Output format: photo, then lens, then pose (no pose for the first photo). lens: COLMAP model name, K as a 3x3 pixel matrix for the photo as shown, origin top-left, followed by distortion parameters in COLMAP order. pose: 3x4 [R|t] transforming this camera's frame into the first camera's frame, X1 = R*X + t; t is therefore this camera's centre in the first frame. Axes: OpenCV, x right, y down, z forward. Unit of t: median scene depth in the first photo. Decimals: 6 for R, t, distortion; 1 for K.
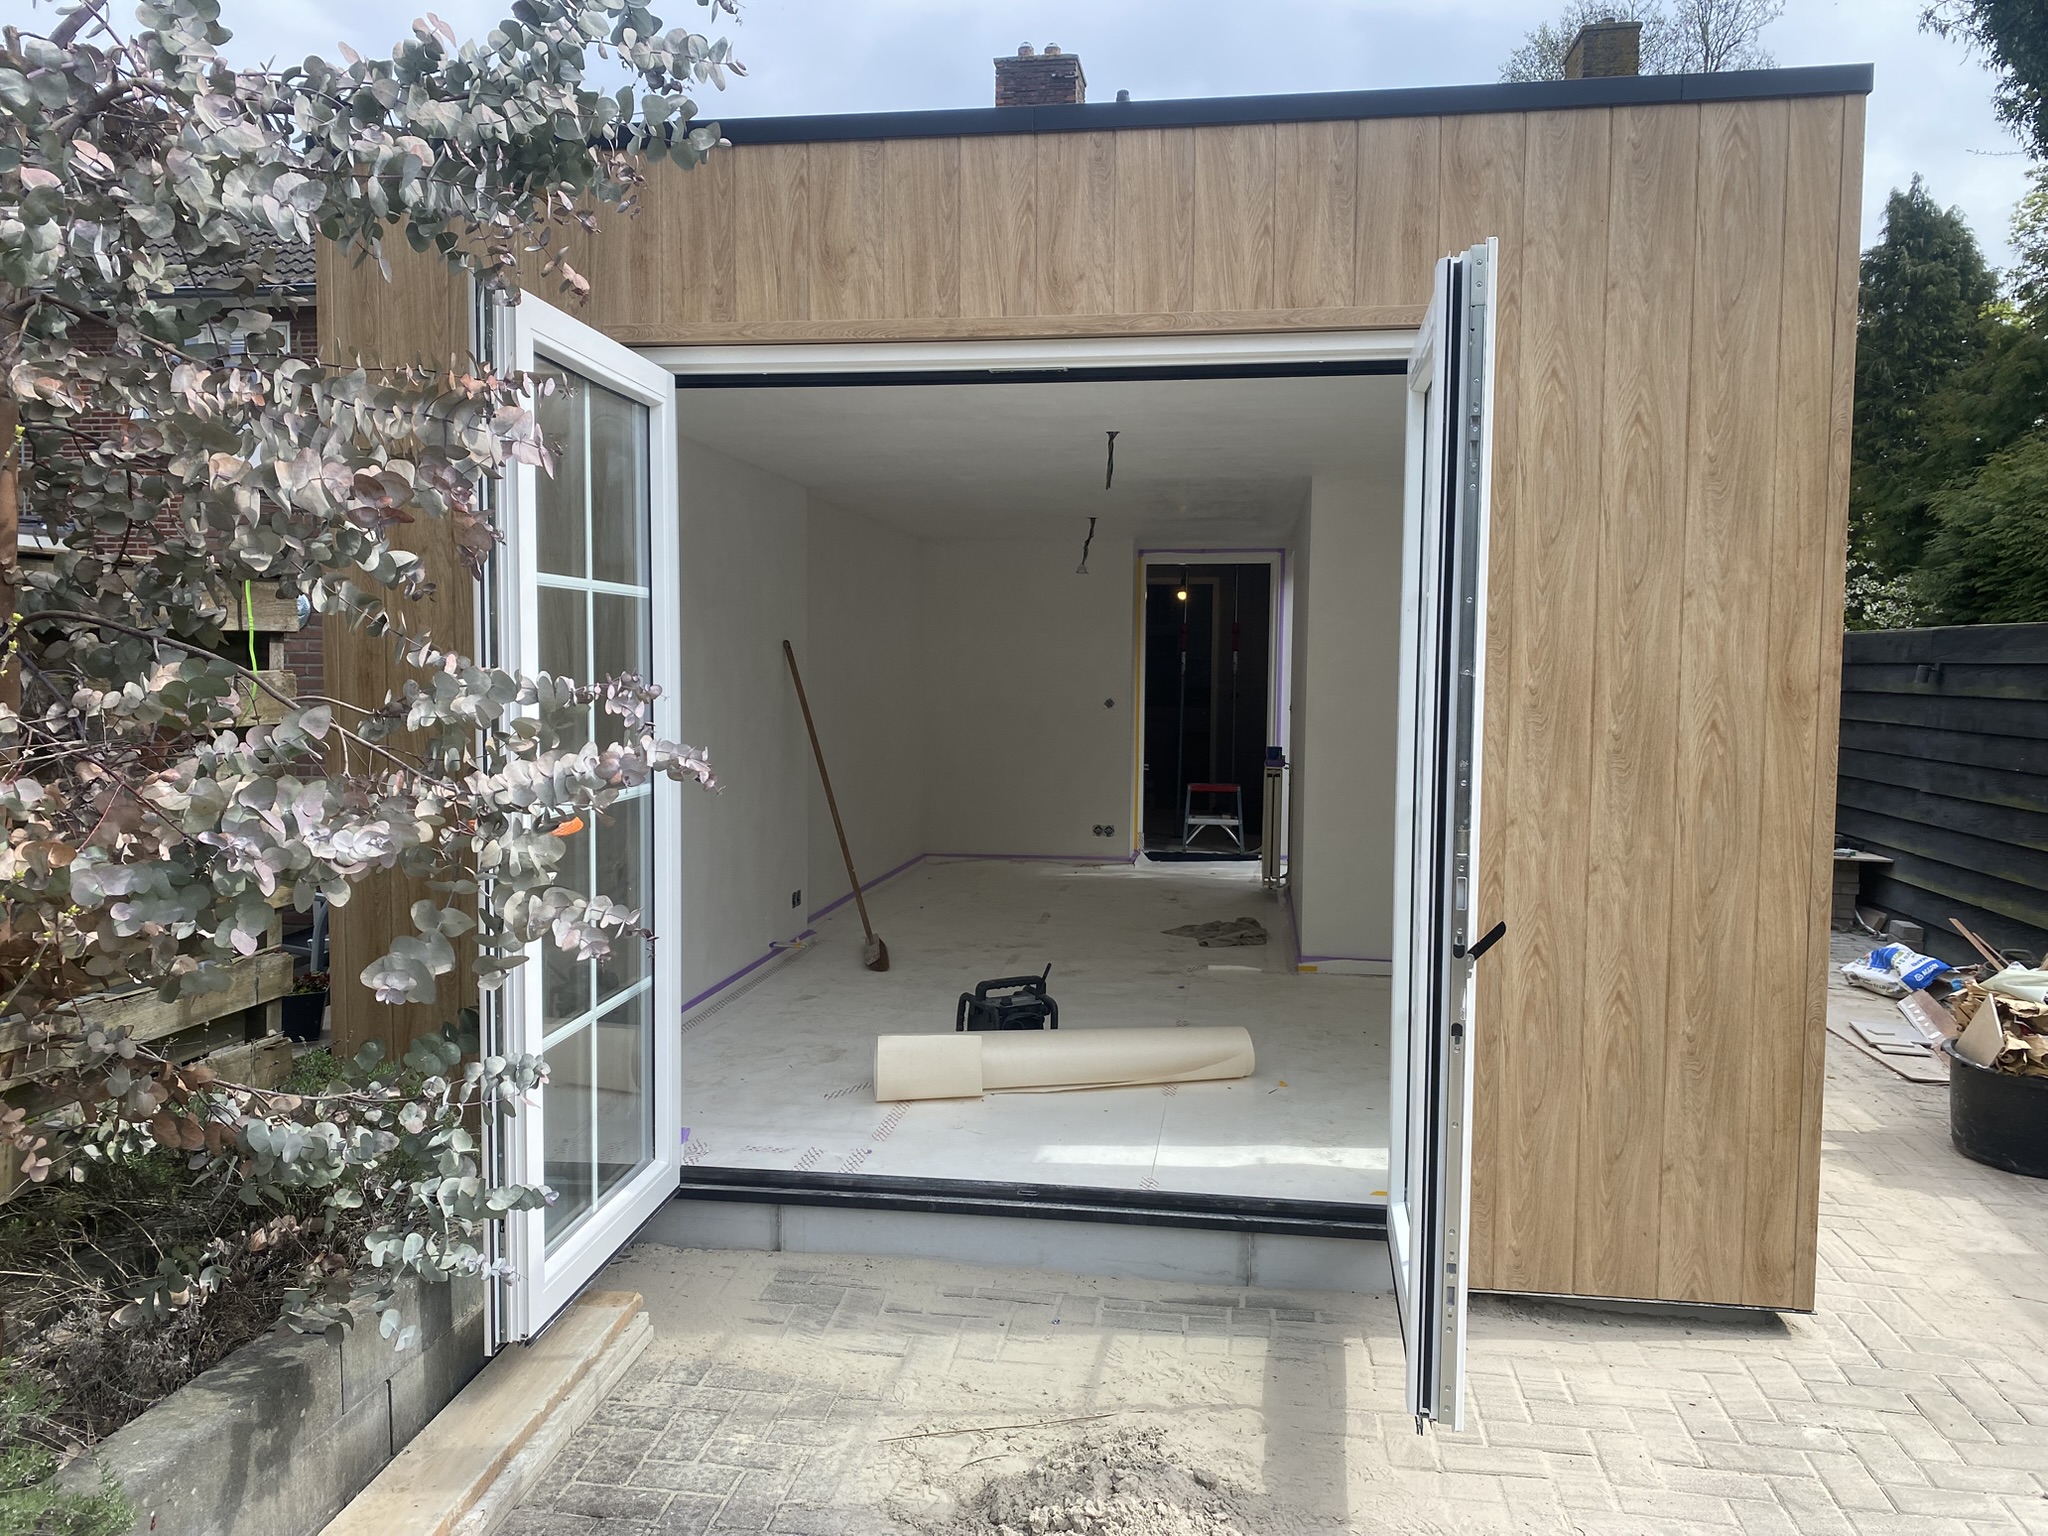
lens RADIAL K [[1549.7, 0, 1012.6], [0, 1549.7, 768.3], [0, 0, 1]] dist [-0.009906, 0.002483]
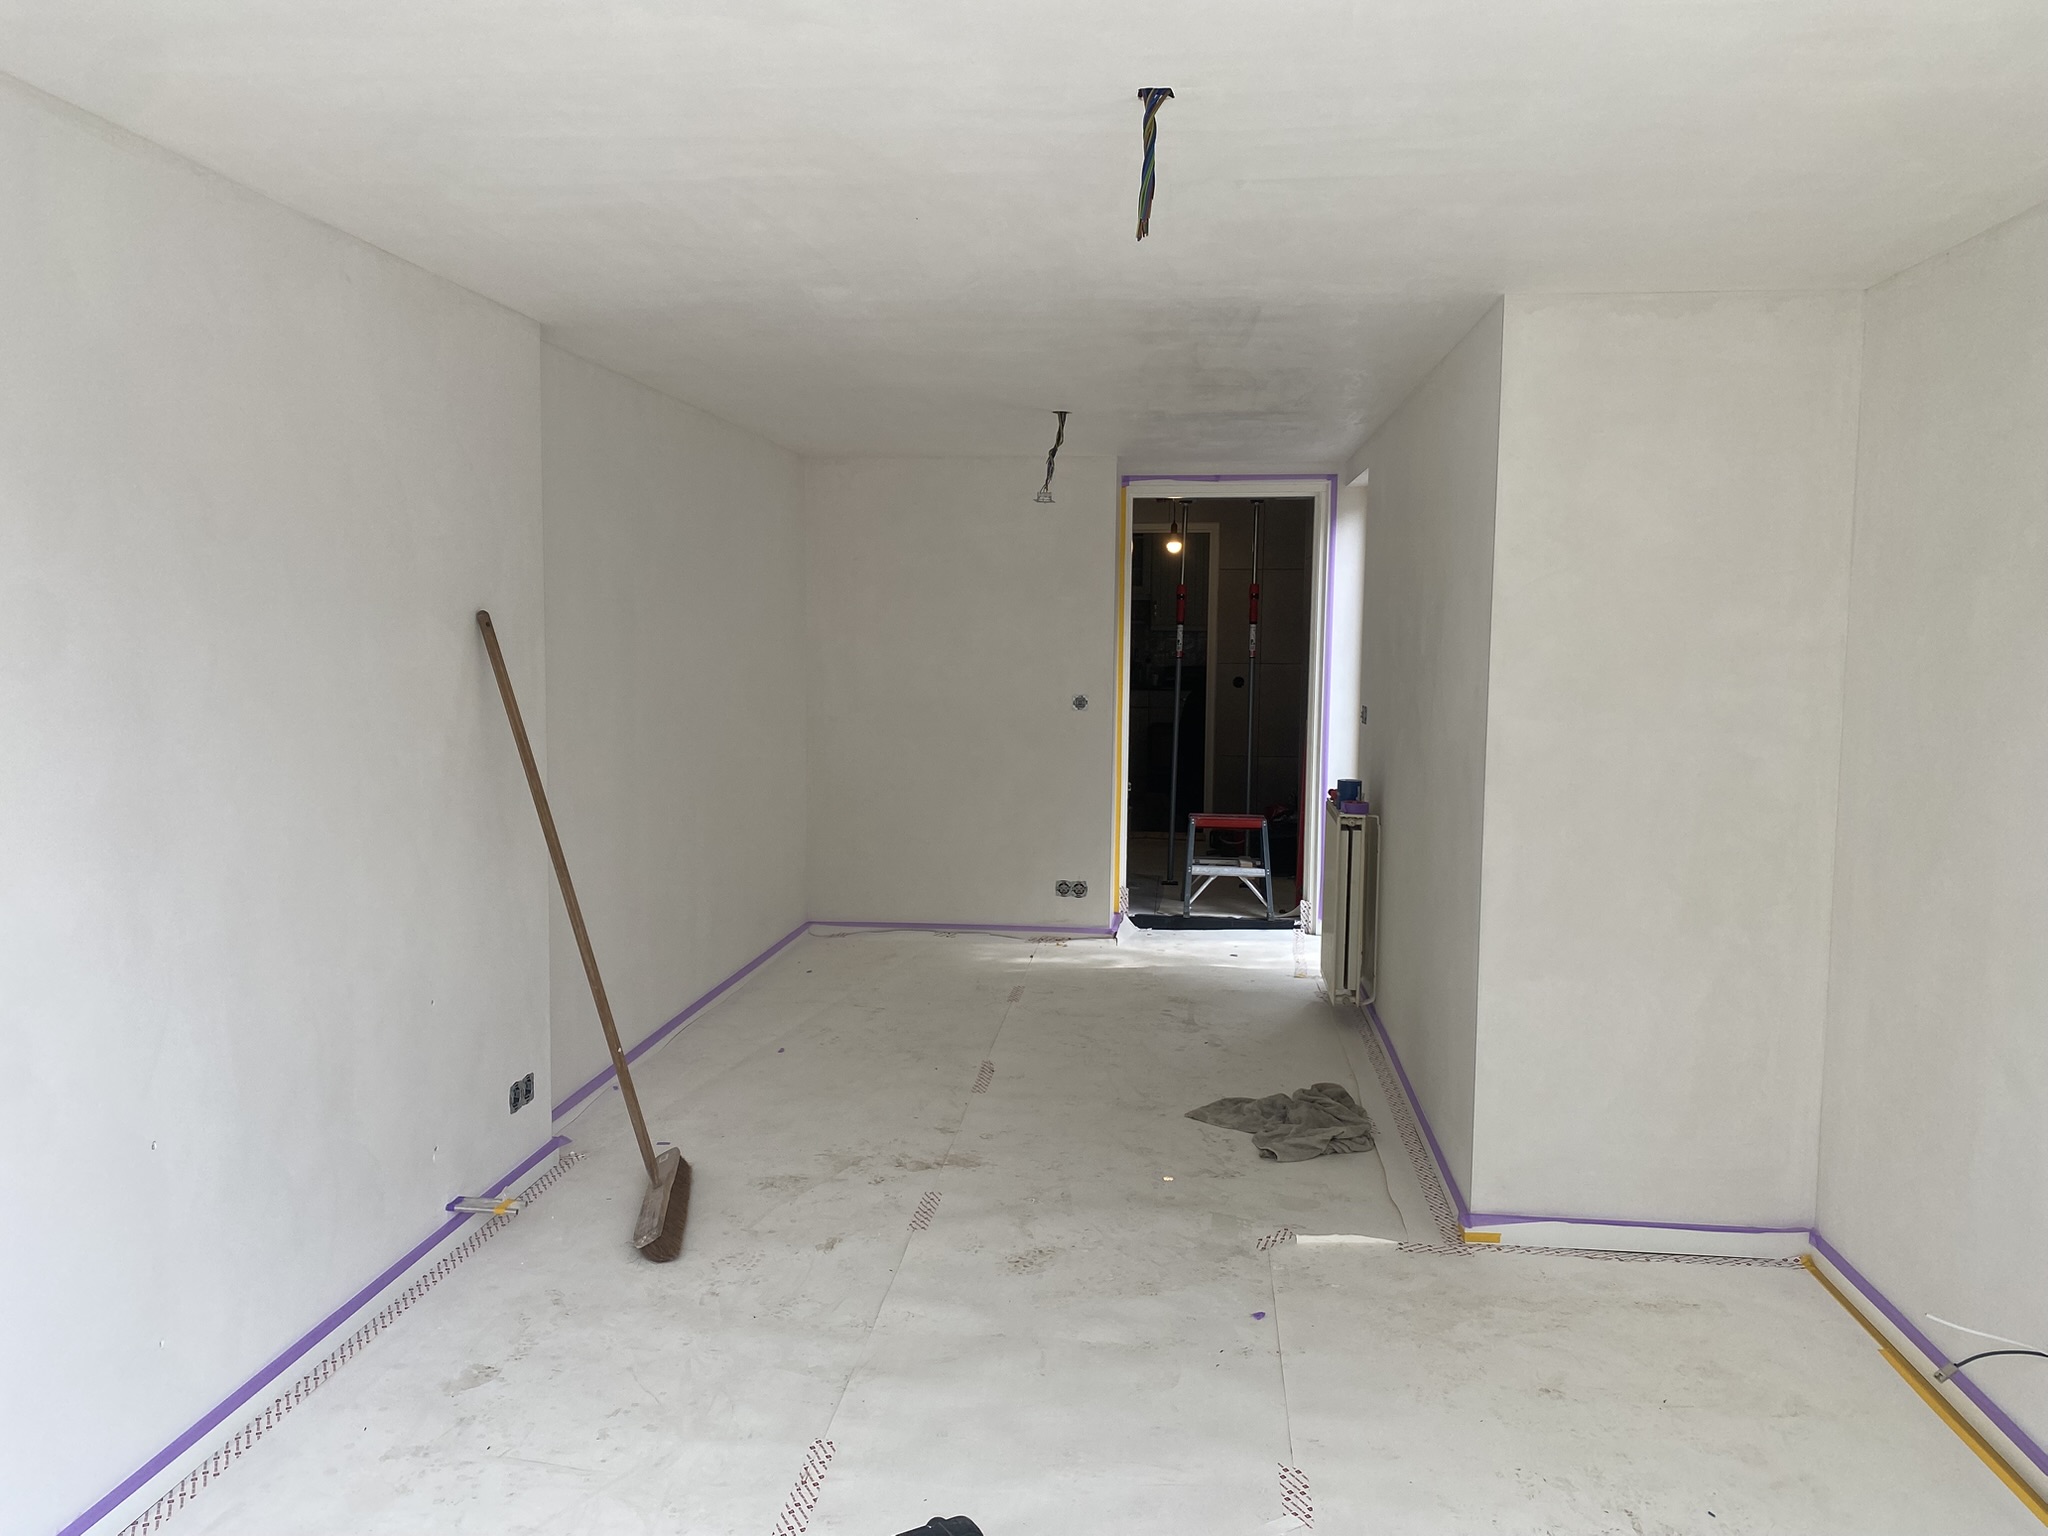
lens RADIAL K [[1549.7, 0, 1027.8], [0, 1549.7, 766.3], [0, 0, 1]] dist [-0.009906, 0.002483]
pose [[0.998868, -0.000513, 0.047562, 0.011109], [-0.000551, 0.999750, 0.022358, -0.044286], [-0.047562, -0.022359, 0.998618, 0.495976]]
